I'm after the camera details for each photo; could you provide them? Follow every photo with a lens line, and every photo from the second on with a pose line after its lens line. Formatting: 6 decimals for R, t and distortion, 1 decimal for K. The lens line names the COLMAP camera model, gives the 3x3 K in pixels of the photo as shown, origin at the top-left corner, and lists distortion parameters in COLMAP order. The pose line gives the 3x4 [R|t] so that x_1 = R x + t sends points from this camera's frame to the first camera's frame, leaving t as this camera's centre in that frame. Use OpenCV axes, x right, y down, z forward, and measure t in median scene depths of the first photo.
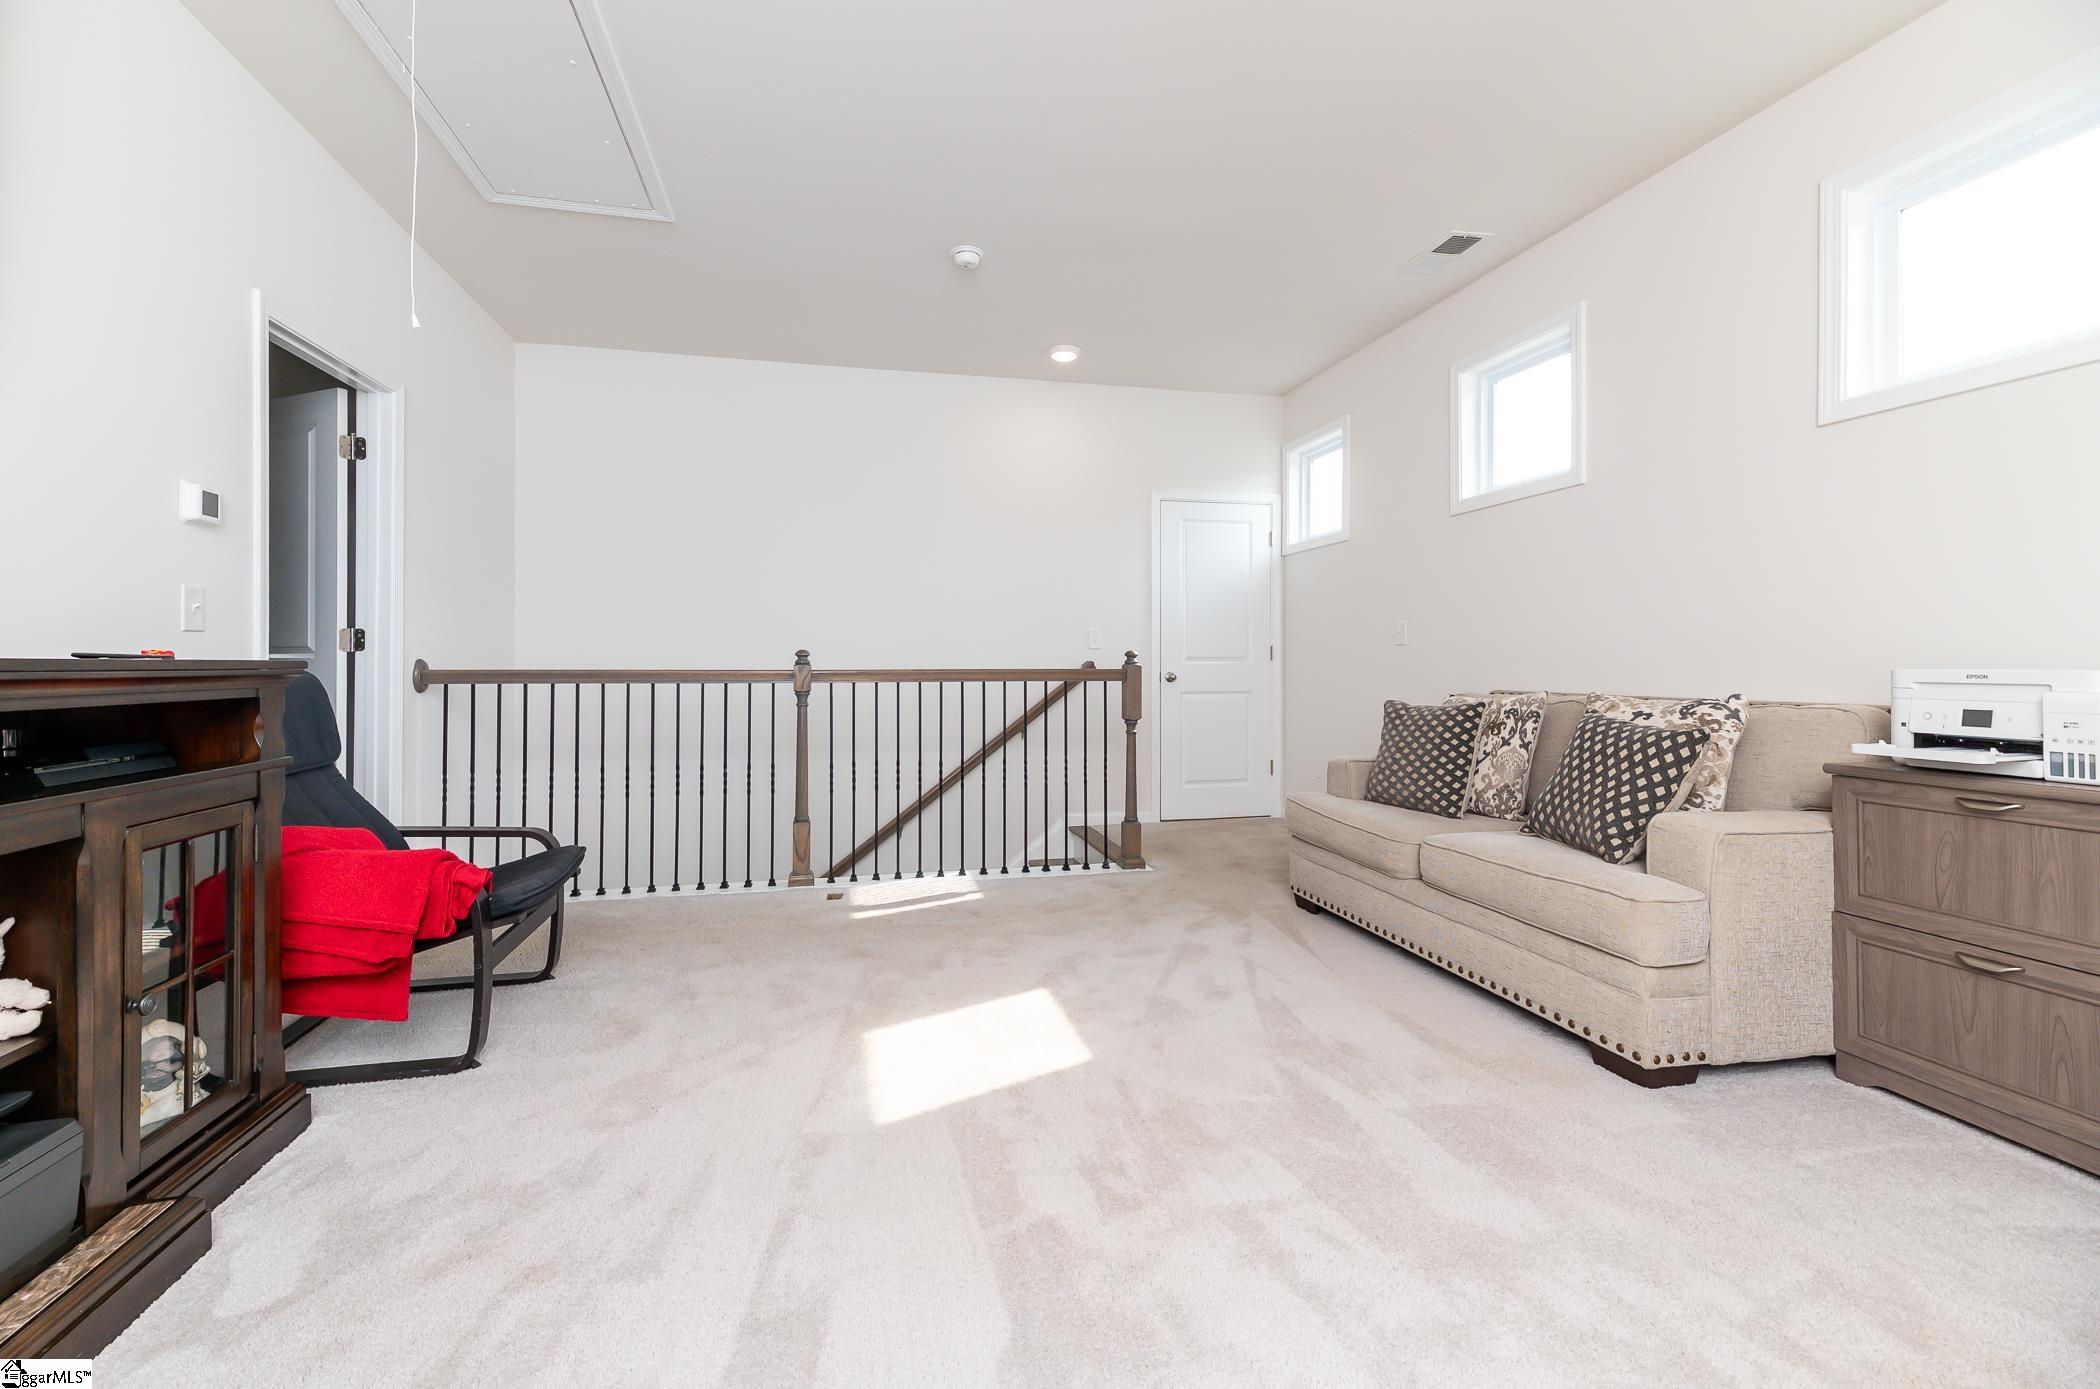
lens RADIAL K [[855.5, 0, 1044.8], [0, 855.5, 659.6], [0, 0, 1]] dist [0.008466, -0.000317]
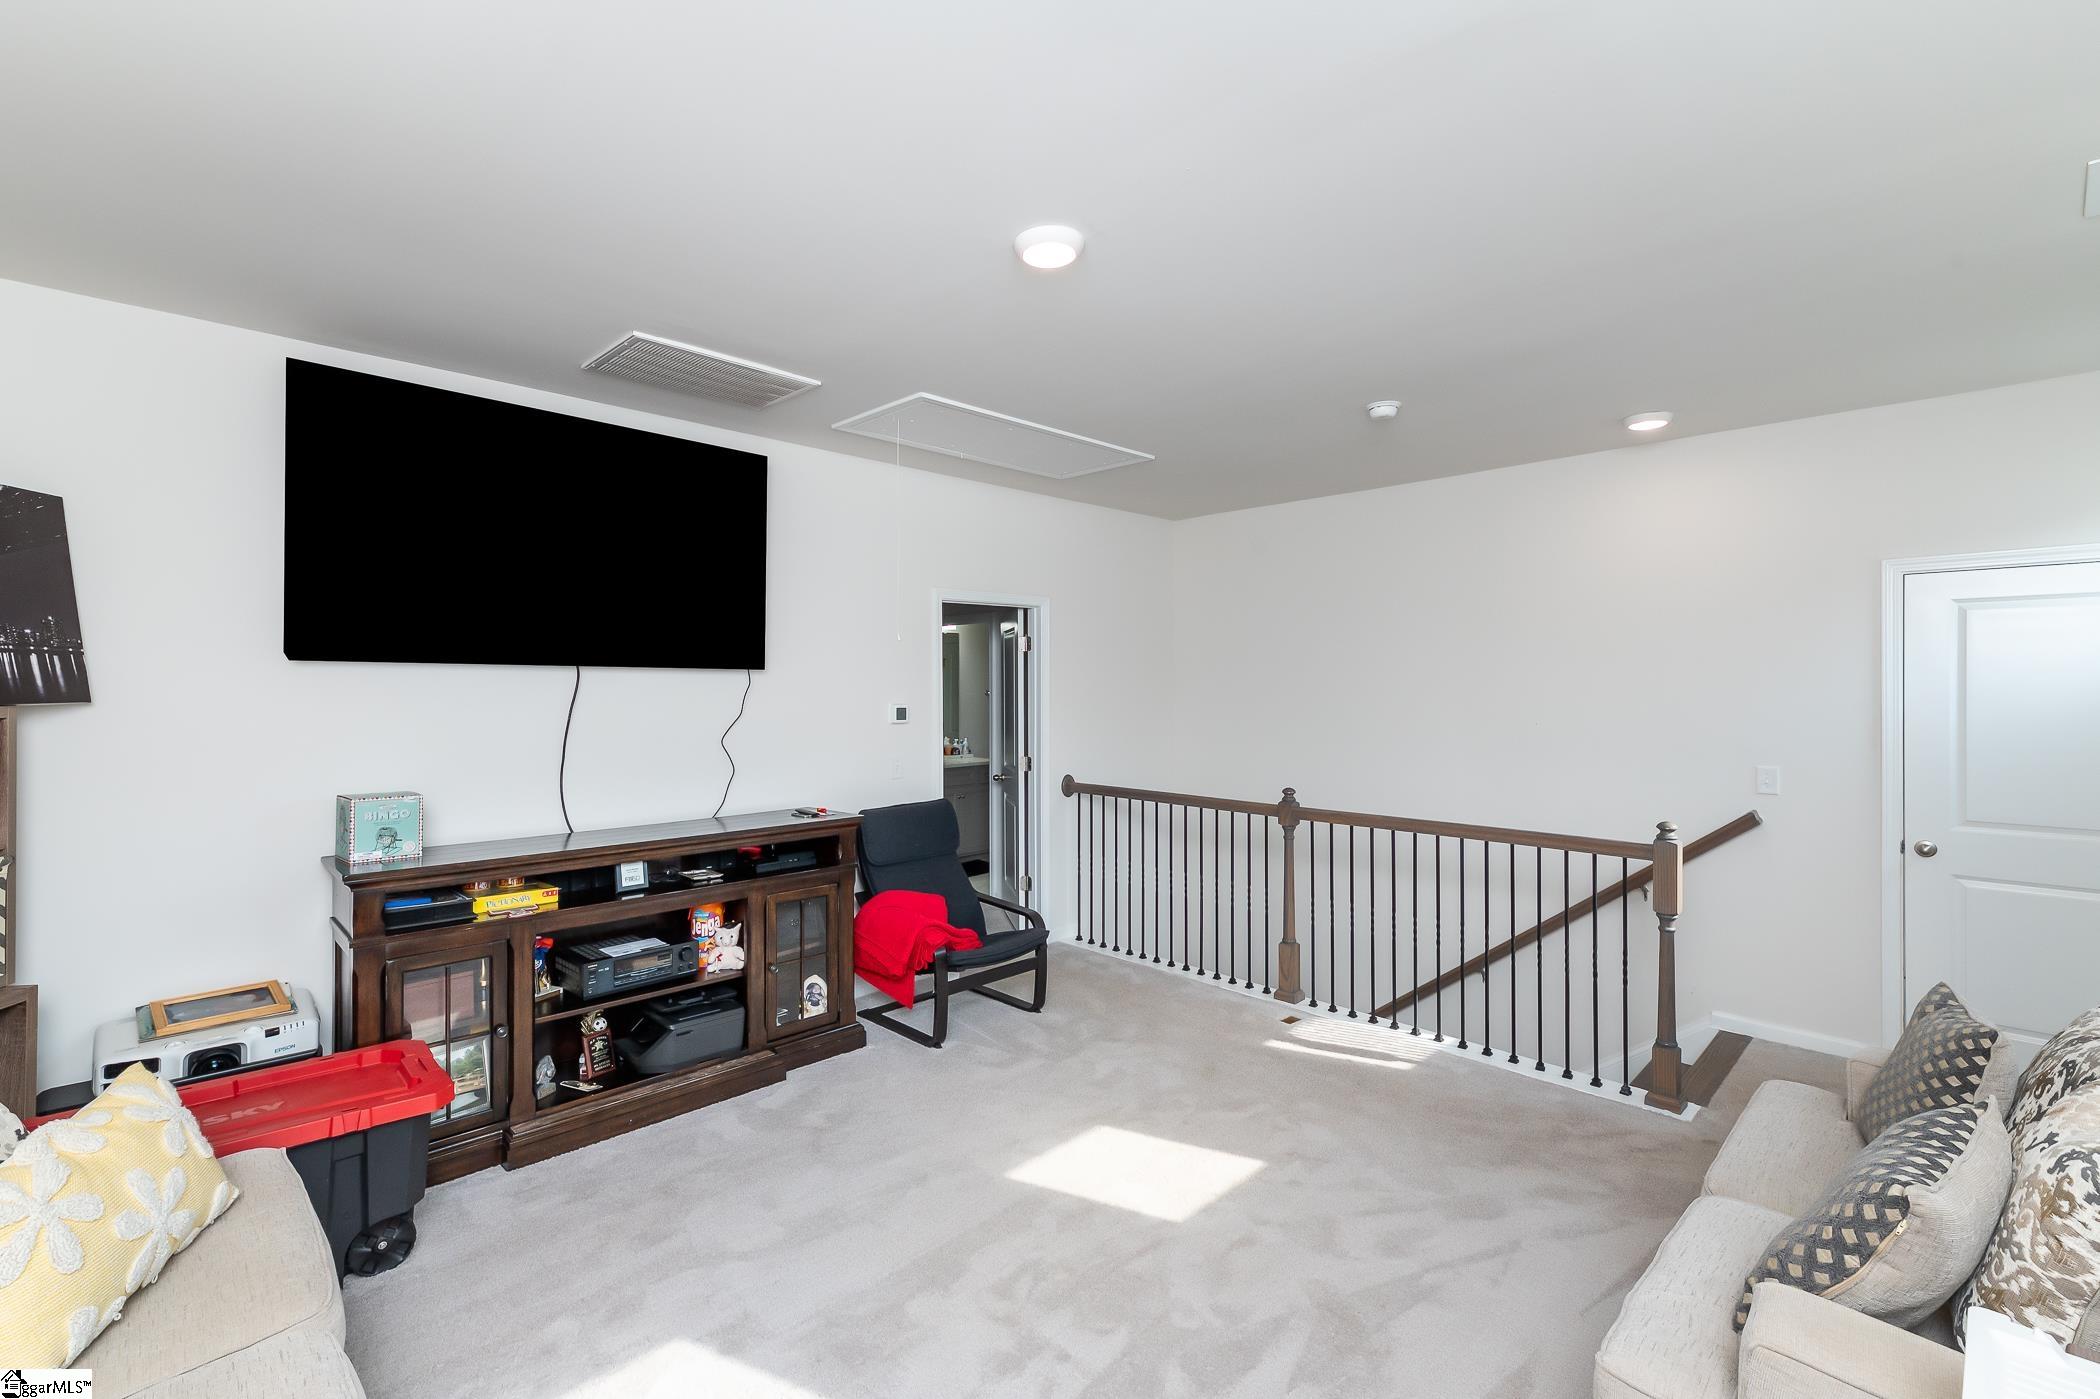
lens RADIAL K [[947.8, 0, 1047.4], [0, 947.8, 685.3], [0, 0, 1]] dist [0.005634, 0.000119]
pose [[0.520030, 0.008405, -0.854107, 0.758382], [-0.001742, 0.999960, 0.008780, -0.196171], [0.854146, -0.003078, 0.520024, 0.129940]]
